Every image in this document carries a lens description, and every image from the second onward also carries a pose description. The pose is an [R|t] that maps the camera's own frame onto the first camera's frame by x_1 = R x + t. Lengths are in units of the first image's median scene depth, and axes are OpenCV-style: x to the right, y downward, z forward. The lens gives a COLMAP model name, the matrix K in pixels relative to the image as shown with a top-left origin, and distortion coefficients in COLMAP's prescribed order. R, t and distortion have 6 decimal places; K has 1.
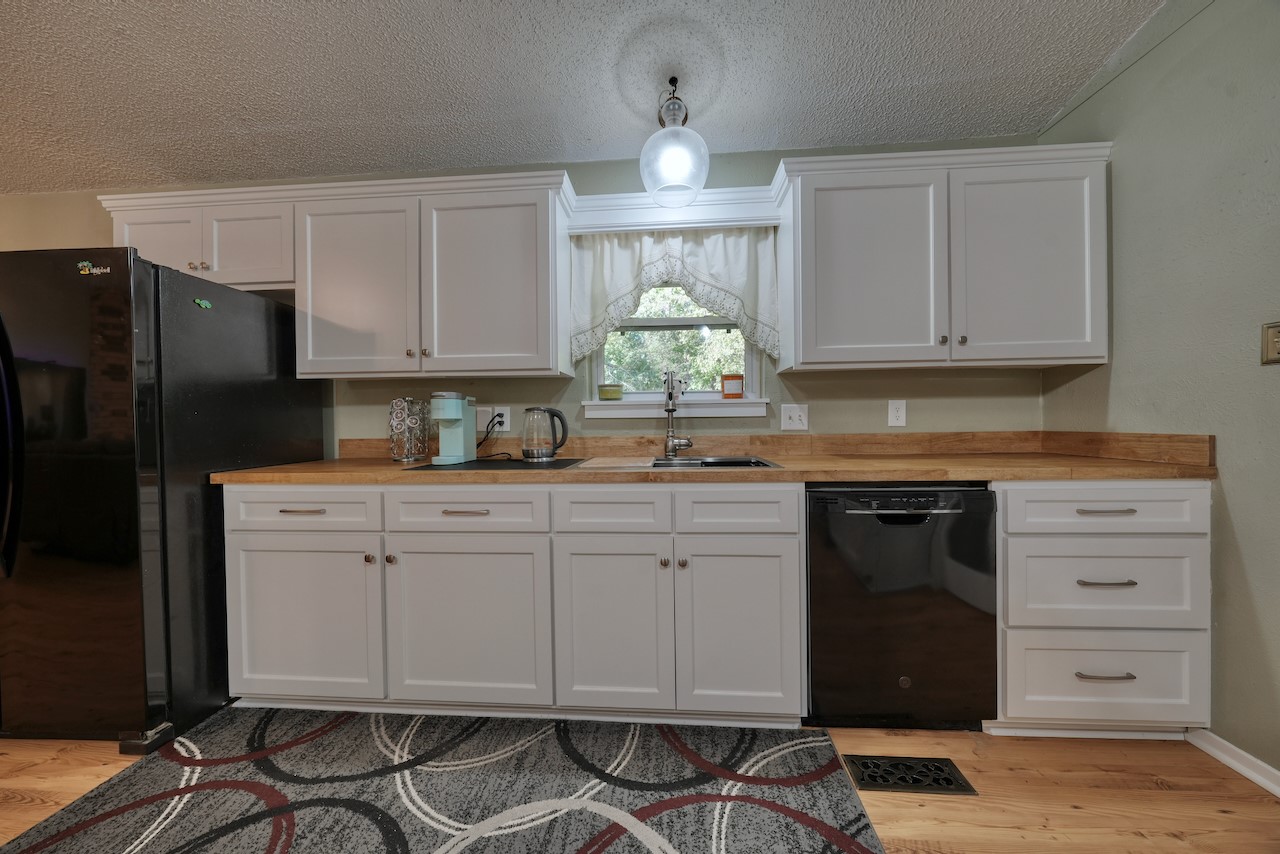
lens RADIAL K [[431.2, 0, 640.0], [0, 431.2, 427.0], [0, 0, 1]] dist [-0.002848, 0.000026]
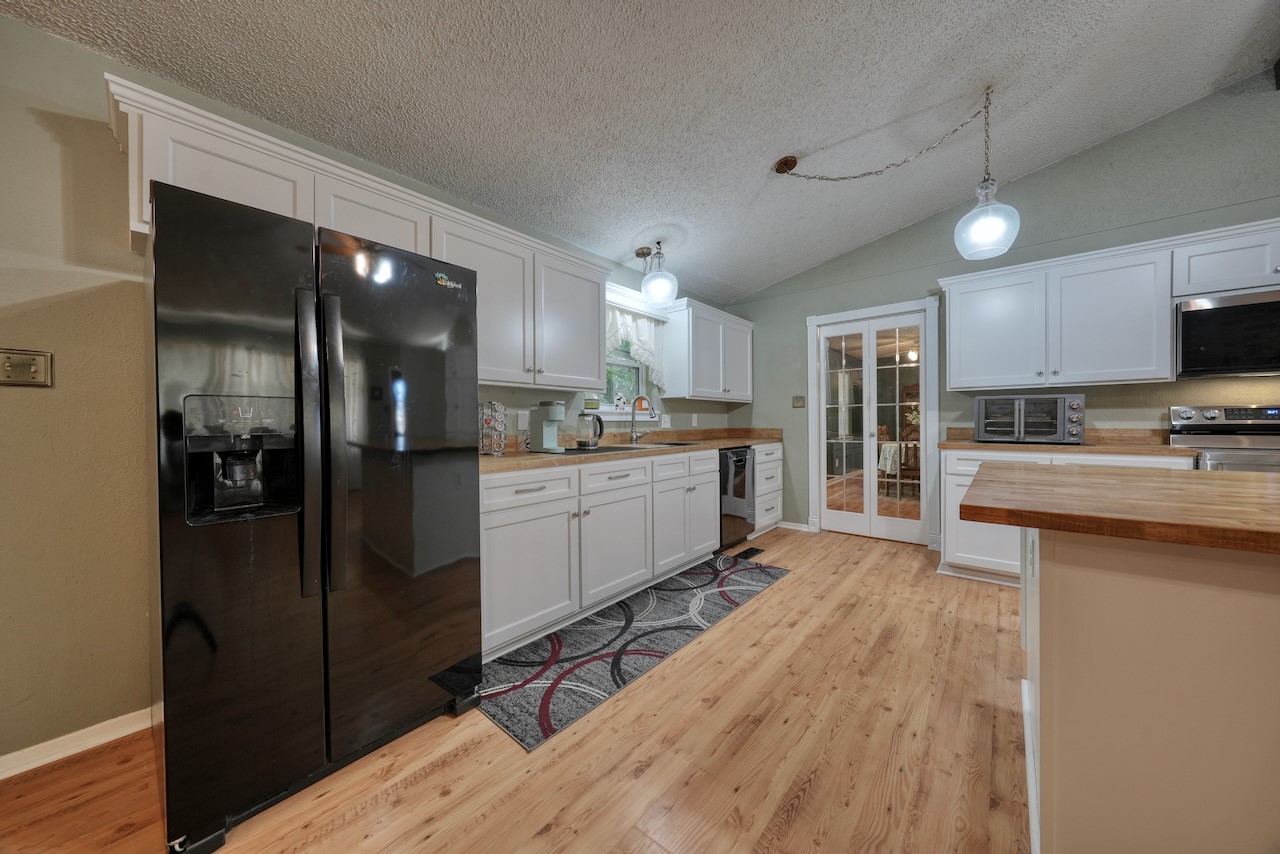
lens RADIAL K [[431.2, 0, 640.0], [0, 431.2, 427.0], [0, 0, 1]] dist [-0.002848, 0.000026]
pose [[0.590871, -0.000074, 0.806766, -1.856745], [0.007591, 0.999956, -0.005468, 0.017231], [-0.806731, 0.009355, 0.590845, -0.055878]]
